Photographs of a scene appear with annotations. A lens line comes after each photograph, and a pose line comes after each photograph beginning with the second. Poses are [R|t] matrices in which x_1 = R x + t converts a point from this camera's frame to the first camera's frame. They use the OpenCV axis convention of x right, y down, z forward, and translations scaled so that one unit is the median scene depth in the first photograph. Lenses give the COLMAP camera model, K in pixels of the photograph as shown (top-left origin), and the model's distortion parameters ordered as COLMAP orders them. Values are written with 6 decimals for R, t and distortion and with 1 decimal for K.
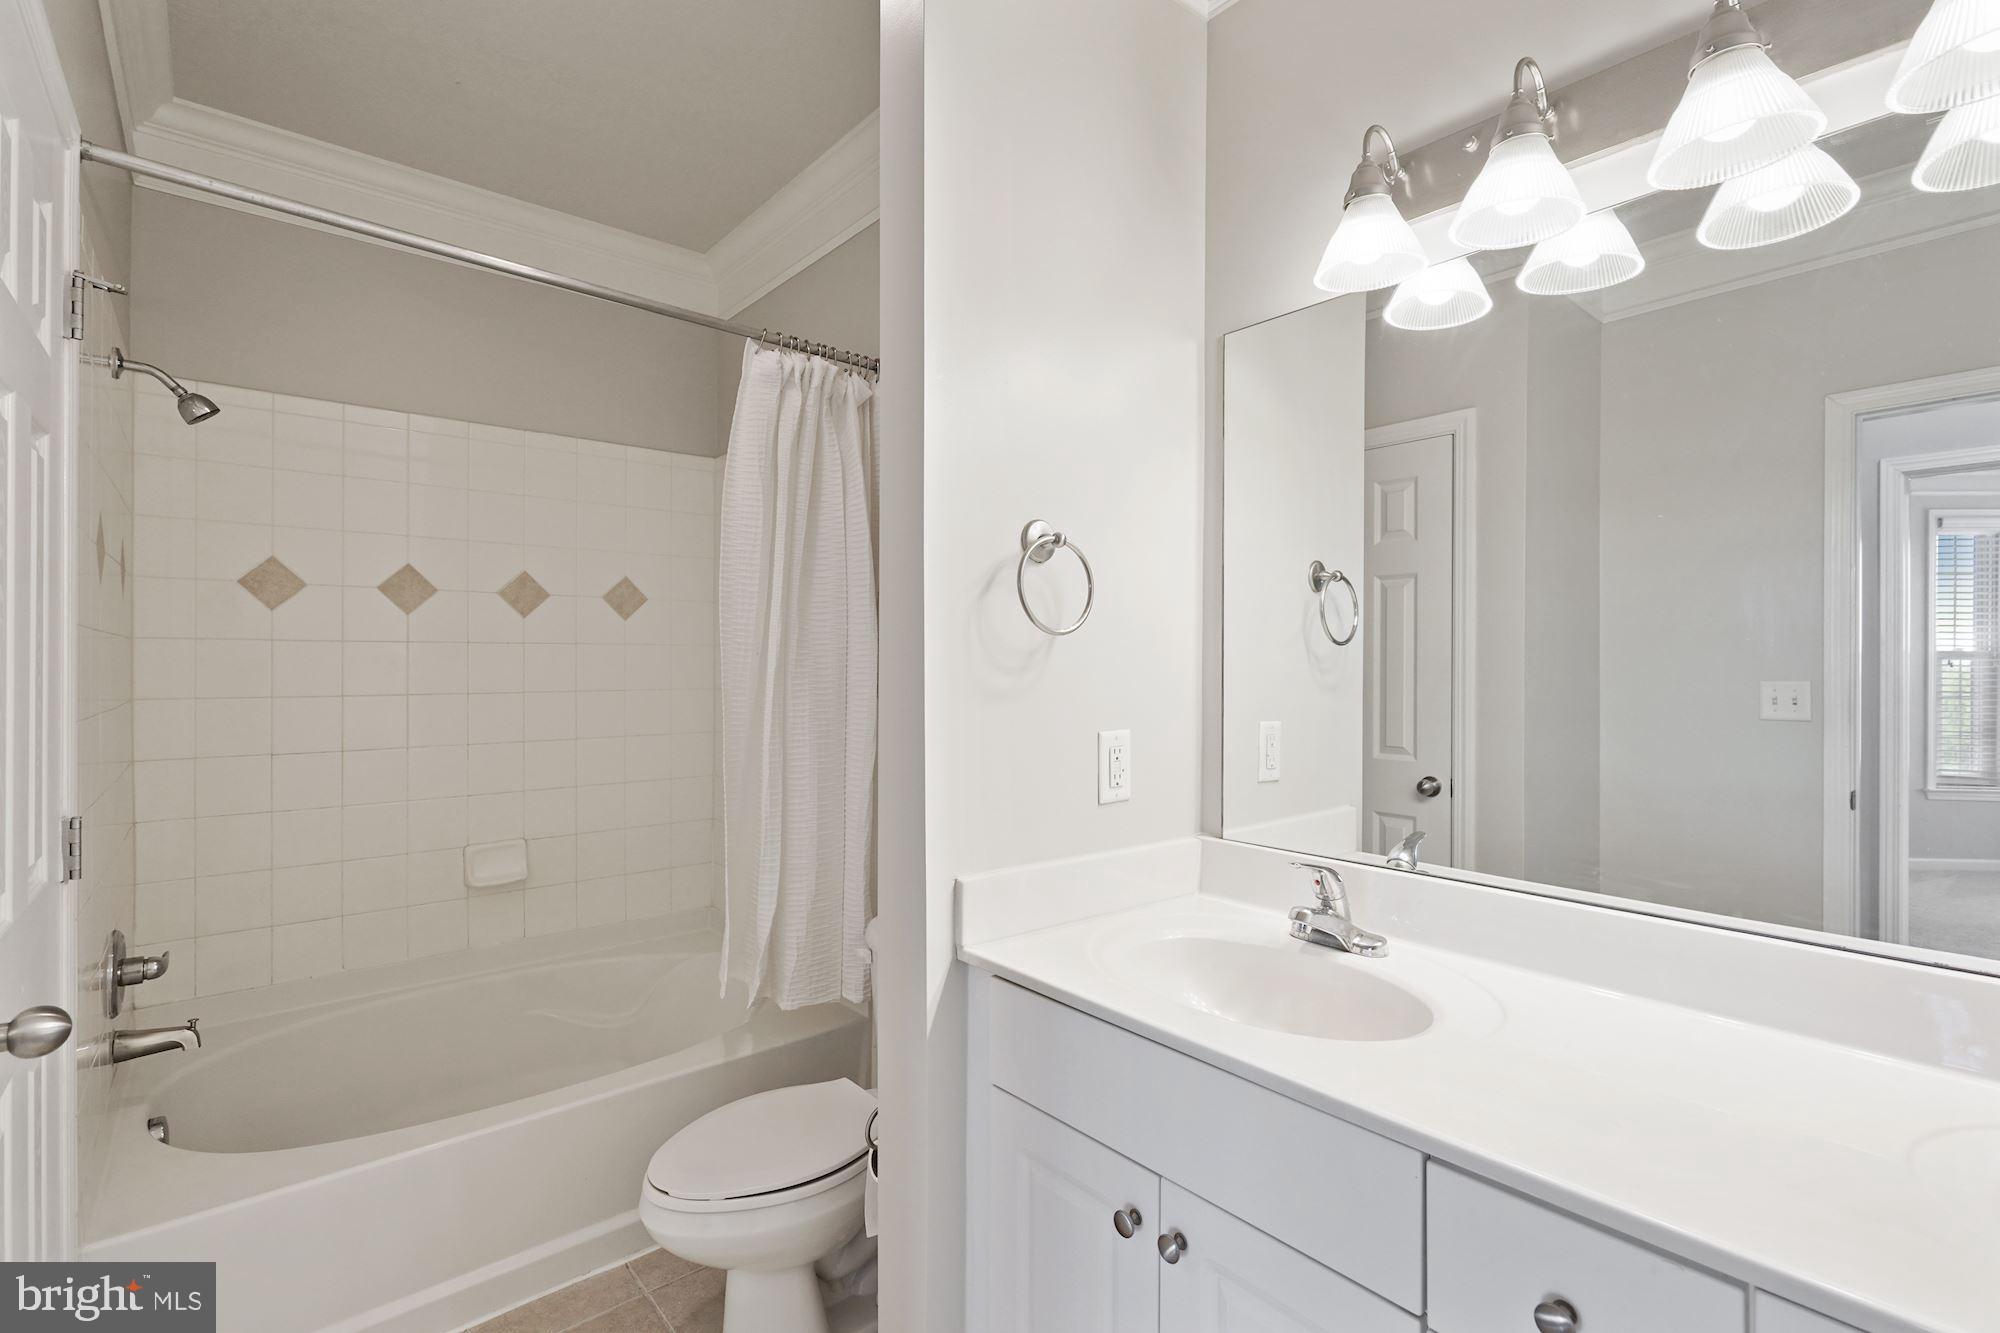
lens RADIAL K [[914.0, 0, 989.1], [0, 914.0, 670.9], [0, 0, 1]] dist [0.005815, 0.000167]
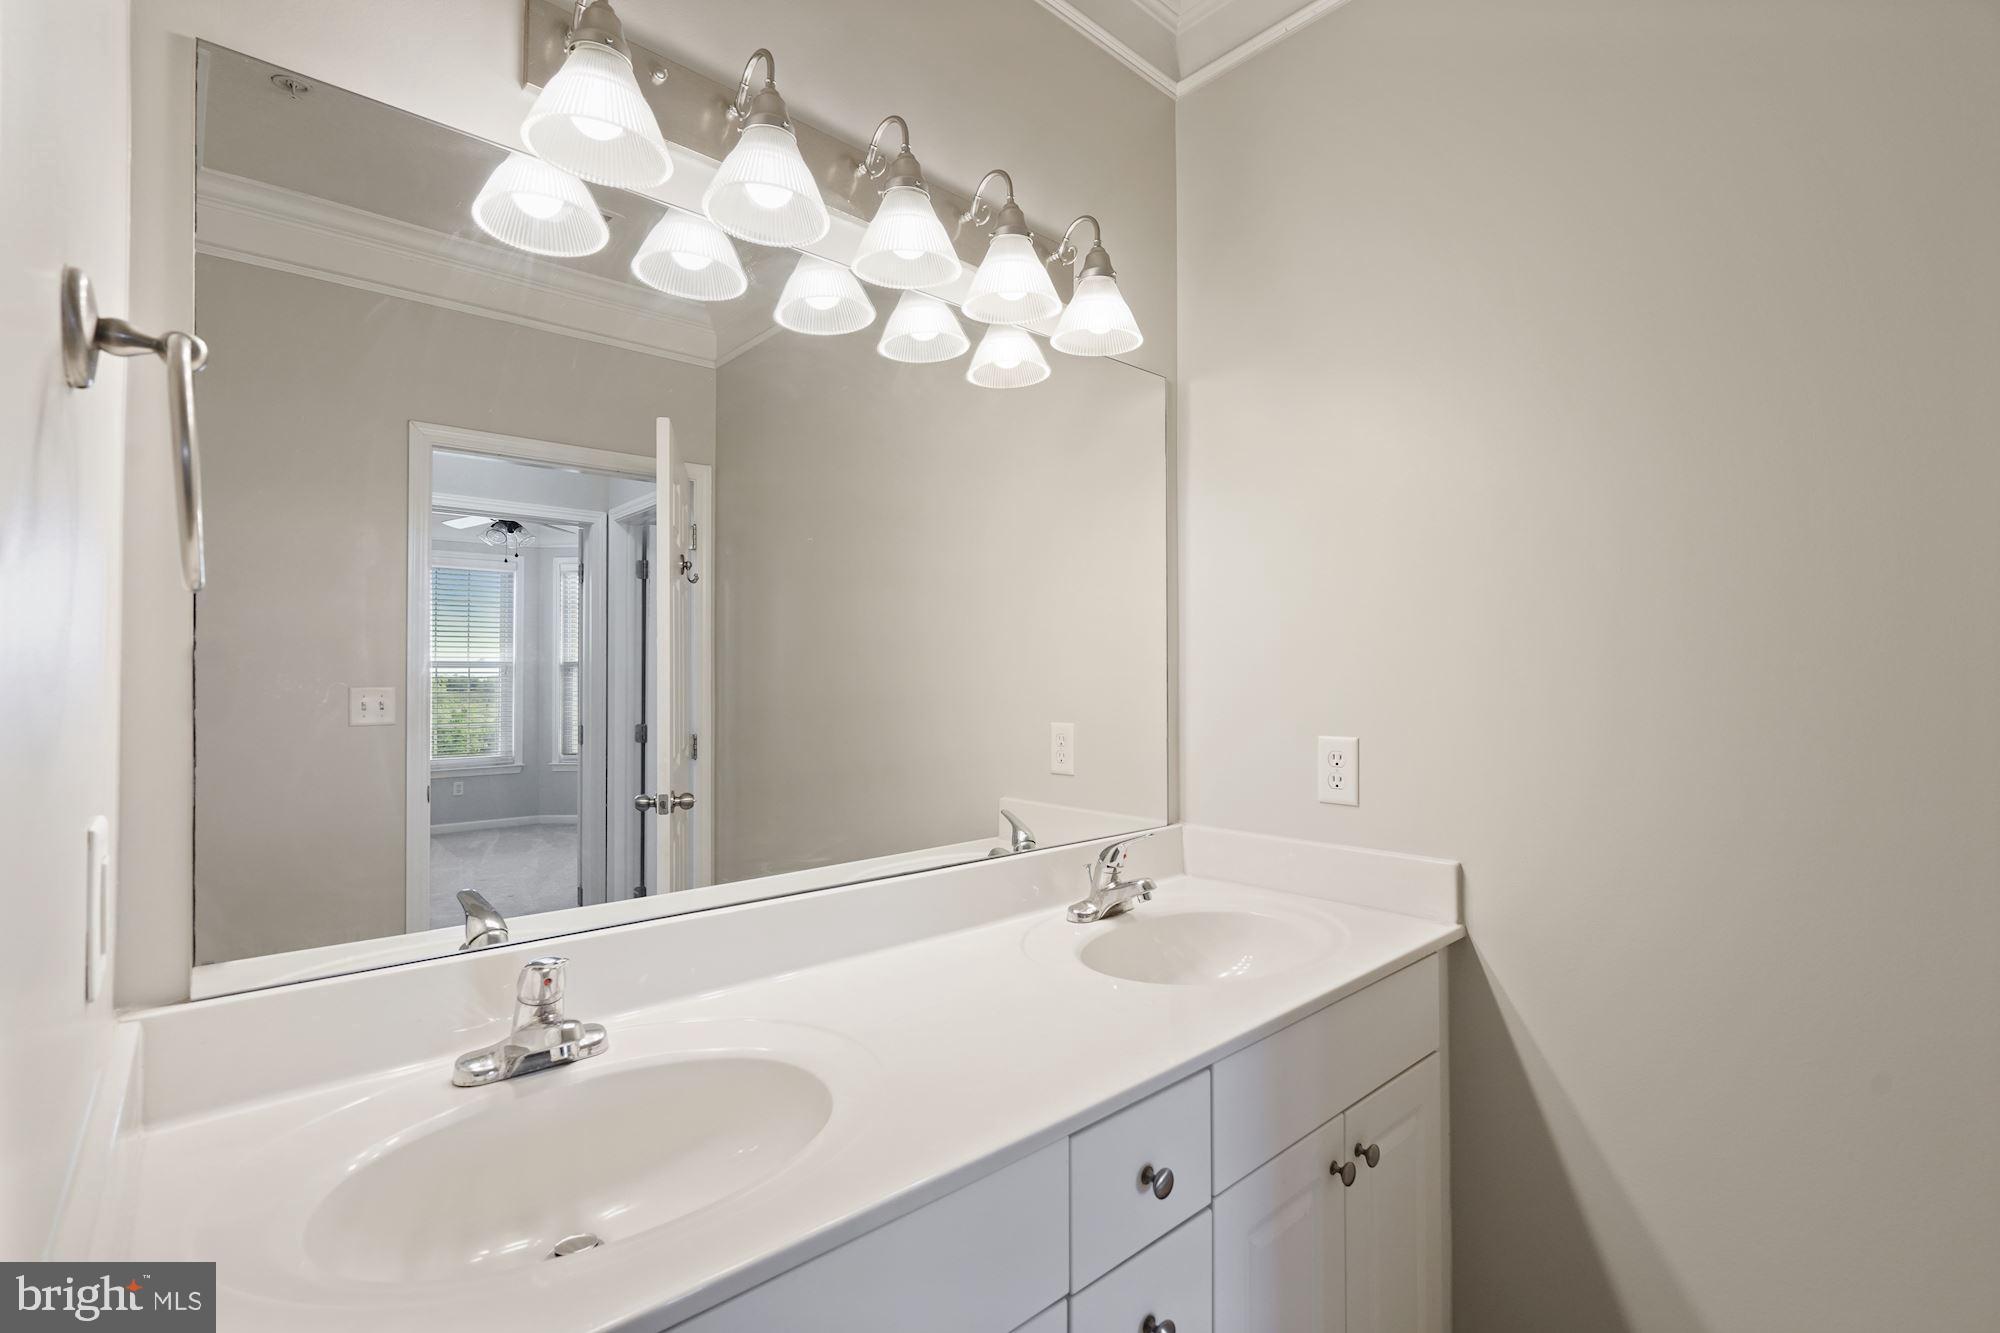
lens RADIAL K [[914.0, 0, 992.1], [0, 914.0, 668.5], [0, 0, 1]] dist [0.005815, 0.000167]
pose [[-0.036292, 0.004652, 0.999330, -0.274352], [0.004198, 0.999981, -0.004503, -0.003297], [-0.999332, 0.004032, -0.036310, 0.529599]]
